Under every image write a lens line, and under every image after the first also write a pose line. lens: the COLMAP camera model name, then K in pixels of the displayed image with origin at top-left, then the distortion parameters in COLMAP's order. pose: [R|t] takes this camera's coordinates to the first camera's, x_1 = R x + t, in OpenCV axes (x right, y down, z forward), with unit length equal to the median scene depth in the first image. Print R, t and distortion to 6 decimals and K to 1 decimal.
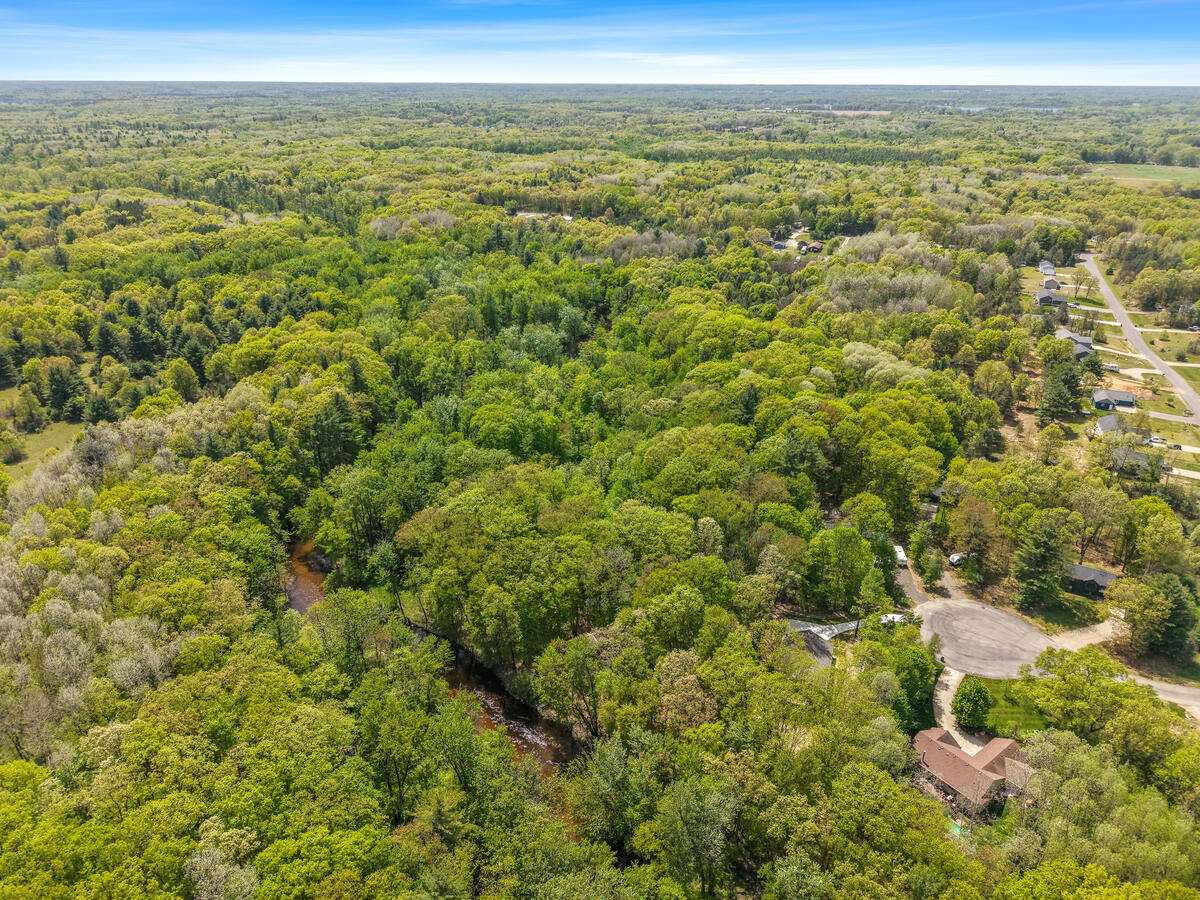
lens RADIAL K [[820.8, 0, 600.0], [0, 820.8, 450.0], [0, 0, 1]] dist [0.003244, -0.000652]
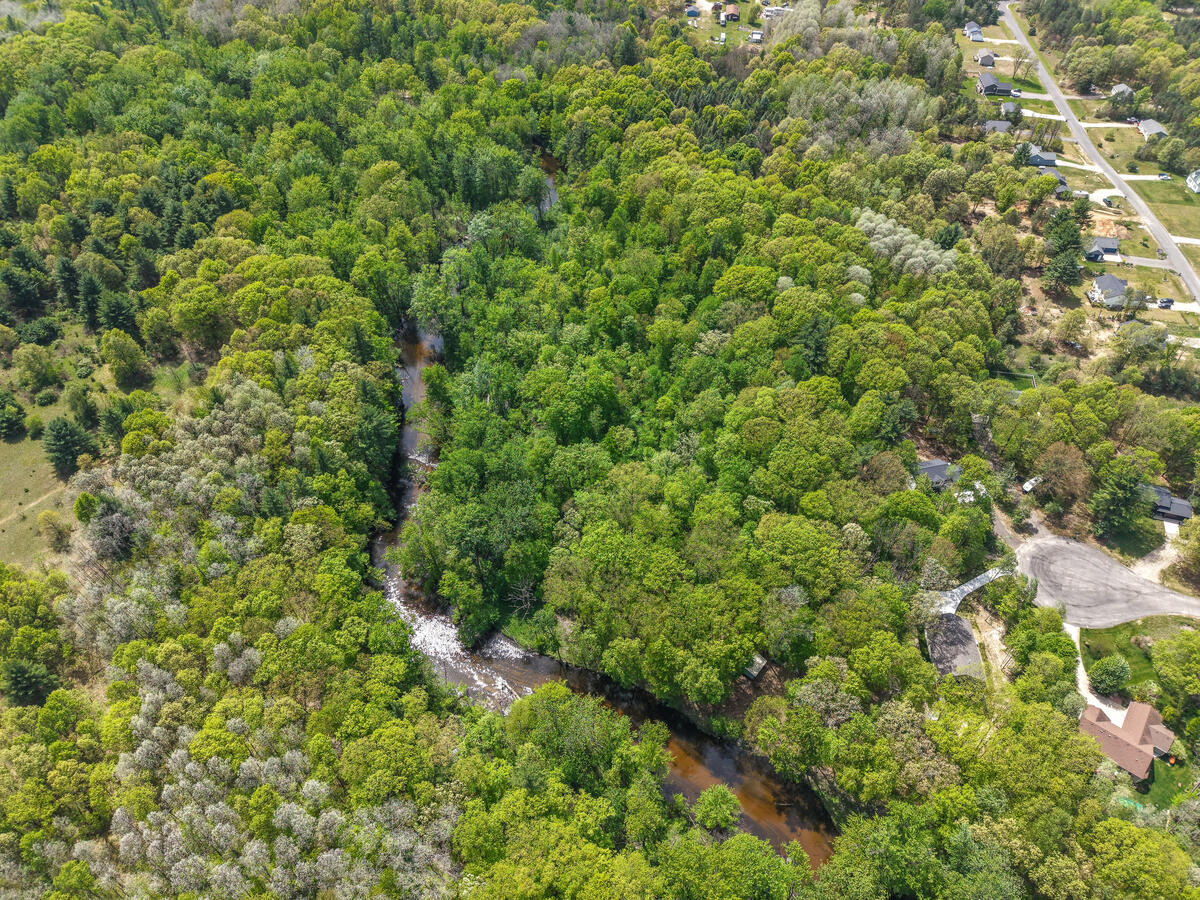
lens RADIAL K [[810.1, 0, 600.0], [0, 810.1, 450.0], [0, 0, 1]] dist [0.003200, 0.000019]
pose [[0.968065, -0.178474, 0.176061, -0.208321], [0.103821, 0.924629, 0.366444, -0.253987], [-0.228192, -0.336463, 0.913631, 0.109066]]
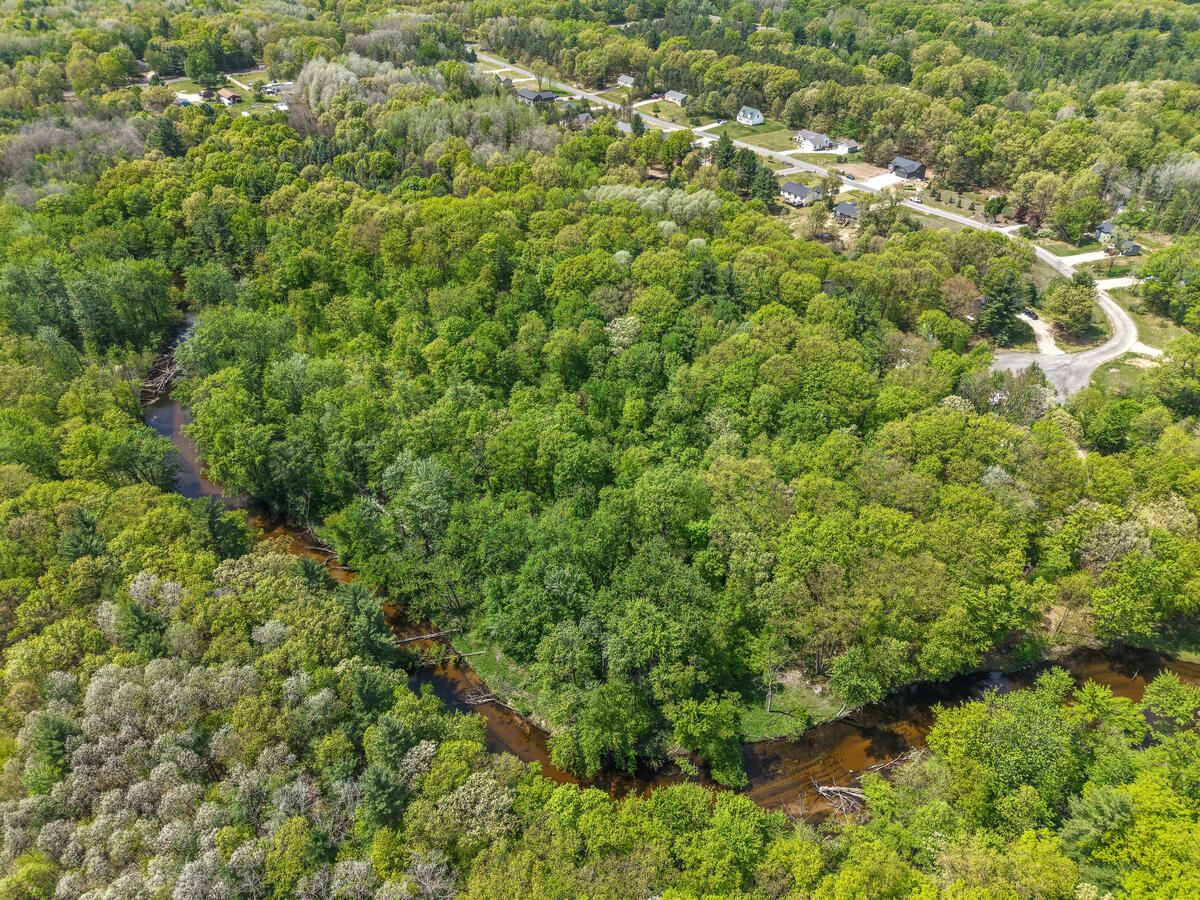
lens RADIAL K [[820.8, 0, 600.0], [0, 820.8, 450.0], [0, 0, 1]] dist [0.003244, -0.000652]
pose [[0.521470, -0.515131, 0.680228, -0.472286], [0.350643, 0.856150, 0.379548, -0.228799], [-0.777893, 0.040594, 0.627084, 0.443011]]
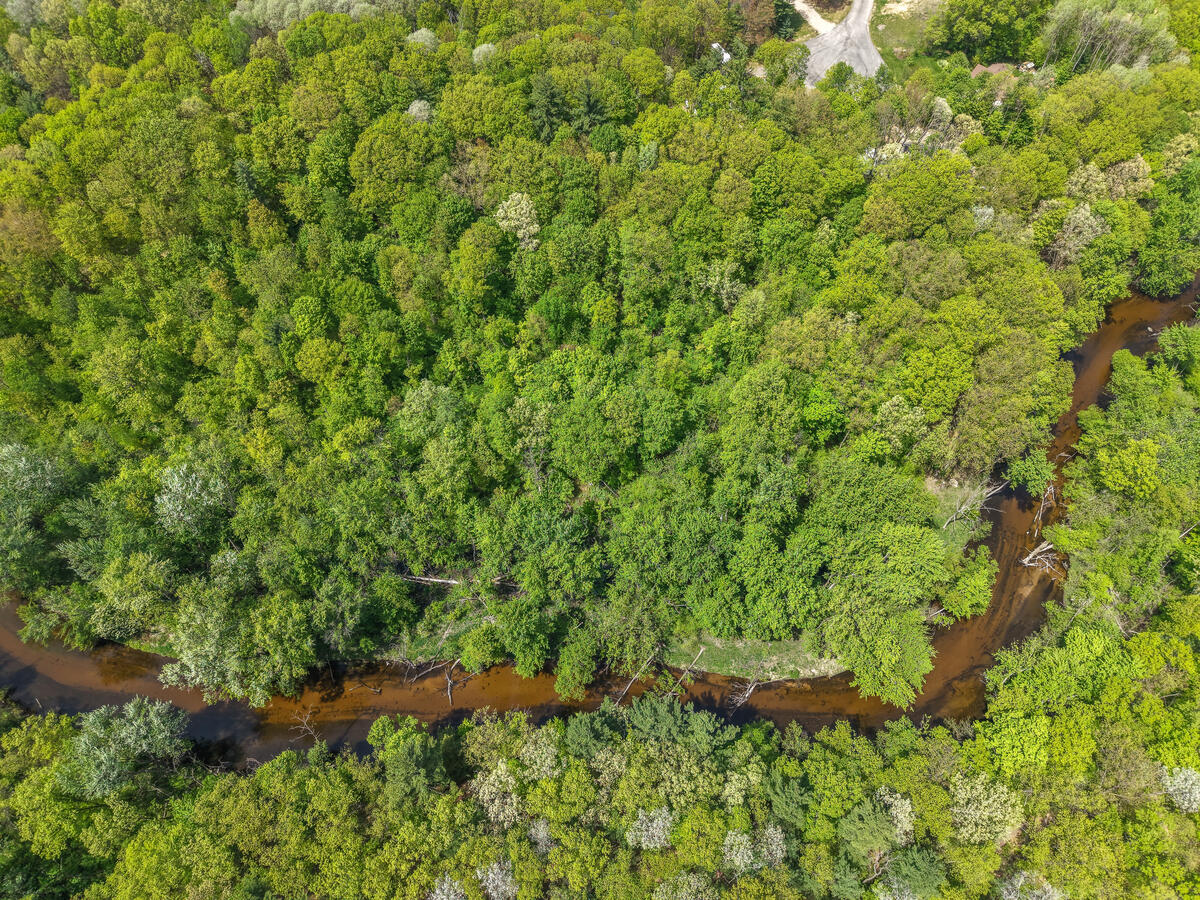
lens RADIAL K [[820.8, 0, 600.0], [0, 820.8, 450.0], [0, 0, 1]] dist [0.003244, -0.000652]
pose [[-0.165696, -0.847758, 0.503837, -0.357043], [0.391724, 0.412286, 0.822540, -0.418764], [-0.905040, 0.333657, 0.263773, 0.719468]]
